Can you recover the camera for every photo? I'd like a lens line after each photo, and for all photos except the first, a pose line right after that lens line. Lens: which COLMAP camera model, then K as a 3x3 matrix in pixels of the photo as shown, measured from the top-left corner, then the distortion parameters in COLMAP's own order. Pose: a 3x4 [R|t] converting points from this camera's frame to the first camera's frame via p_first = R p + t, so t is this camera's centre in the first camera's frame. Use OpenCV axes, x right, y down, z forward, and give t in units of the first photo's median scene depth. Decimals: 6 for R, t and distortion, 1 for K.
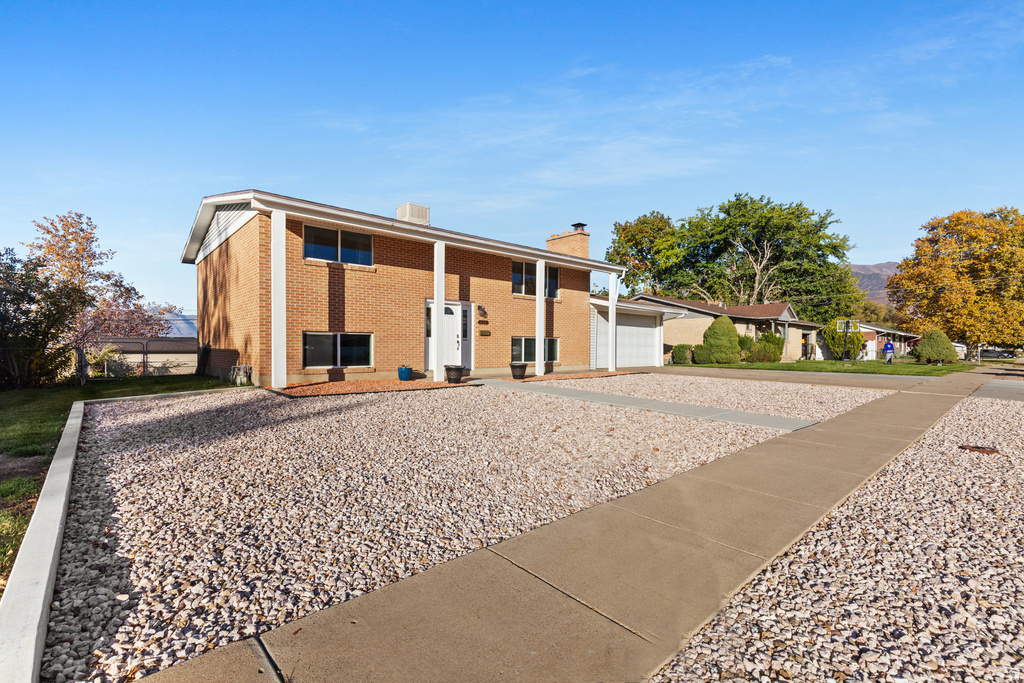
lens RADIAL K [[463.5, 0, 520.2], [0, 463.5, 346.8], [0, 0, 1]] dist [0.011607, -0.001378]
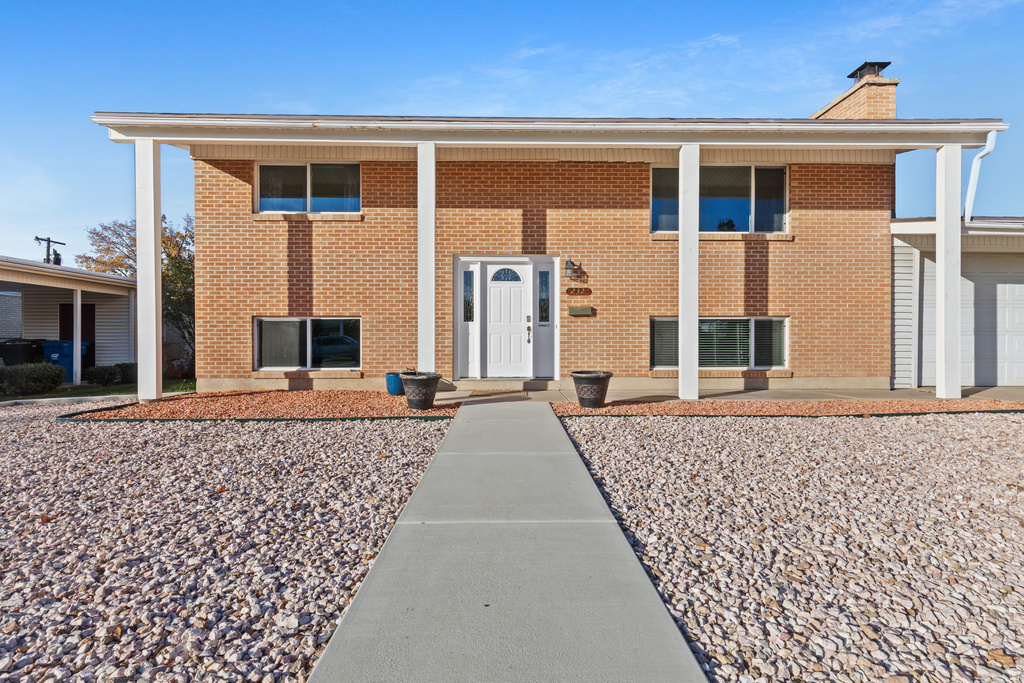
lens RADIAL K [[463.5, 0, 518.0], [0, 463.5, 344.5], [0, 0, 1]] dist [0.011607, -0.001378]
pose [[0.747262, -0.007185, -0.664490, 0.230374], [0.004509, 0.999973, -0.005742, 0.011287], [0.664514, 0.001294, 0.747275, 0.573770]]
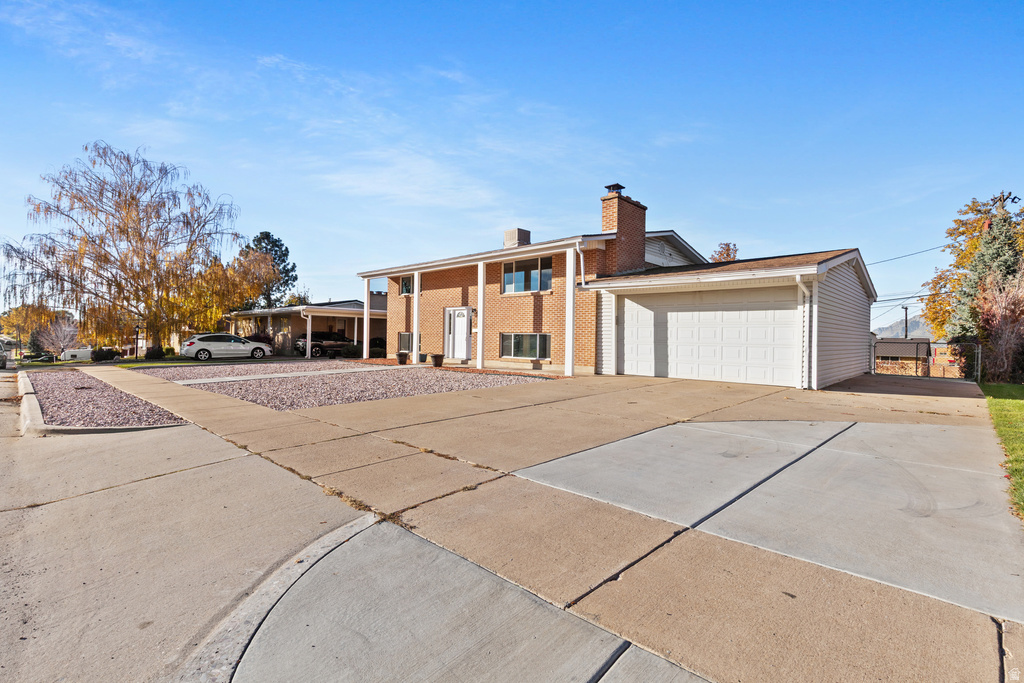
lens RADIAL K [[463.5, 0, 505.0], [0, 463.5, 337.7], [0, 0, 1]] dist [0.011607, -0.001378]
pose [[0.068770, -0.013041, -0.997547, 1.173932], [-0.020431, 0.999686, -0.014477, 0.005334], [0.997423, 0.021377, 0.068482, 1.021559]]
